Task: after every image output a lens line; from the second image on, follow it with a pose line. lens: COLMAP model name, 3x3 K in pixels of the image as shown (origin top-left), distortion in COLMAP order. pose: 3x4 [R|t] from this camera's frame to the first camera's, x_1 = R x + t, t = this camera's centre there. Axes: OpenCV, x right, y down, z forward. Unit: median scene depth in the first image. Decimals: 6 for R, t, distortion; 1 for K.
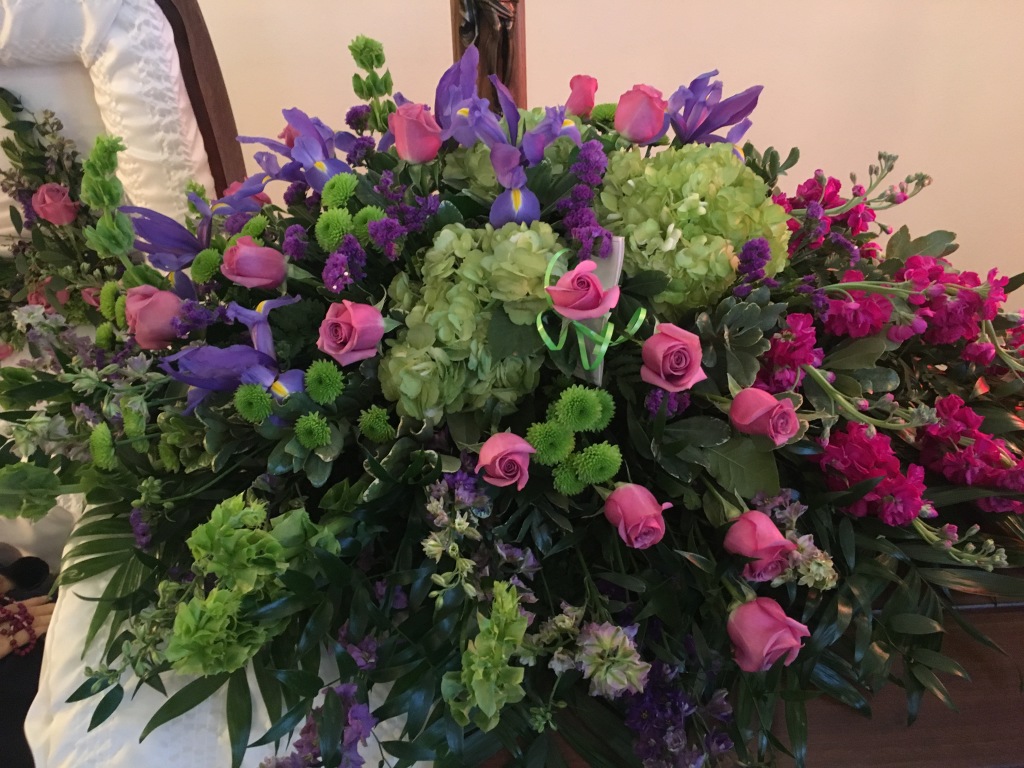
lens RADIAL K [[862.5, 0, 512.0], [0, 862.5, 384.0], [0, 0, 1]] dist [0.004543, 0.005246]
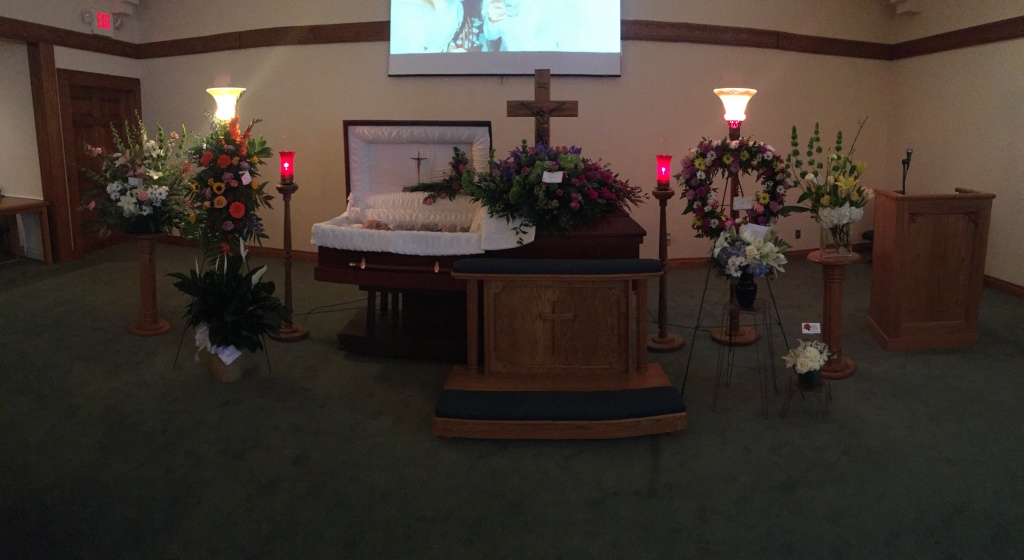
lens RADIAL K [[825.4, 0, 512.0], [0, 825.4, 280.0], [0, 0, 1]] dist [-0.000577, -0.001773]
pose [[0.997977, 0.038968, -0.050228, 0.110854], [-0.050231, 0.967633, -0.247312, 2.672696], [0.038965, 0.249335, 0.967633, -5.874260]]
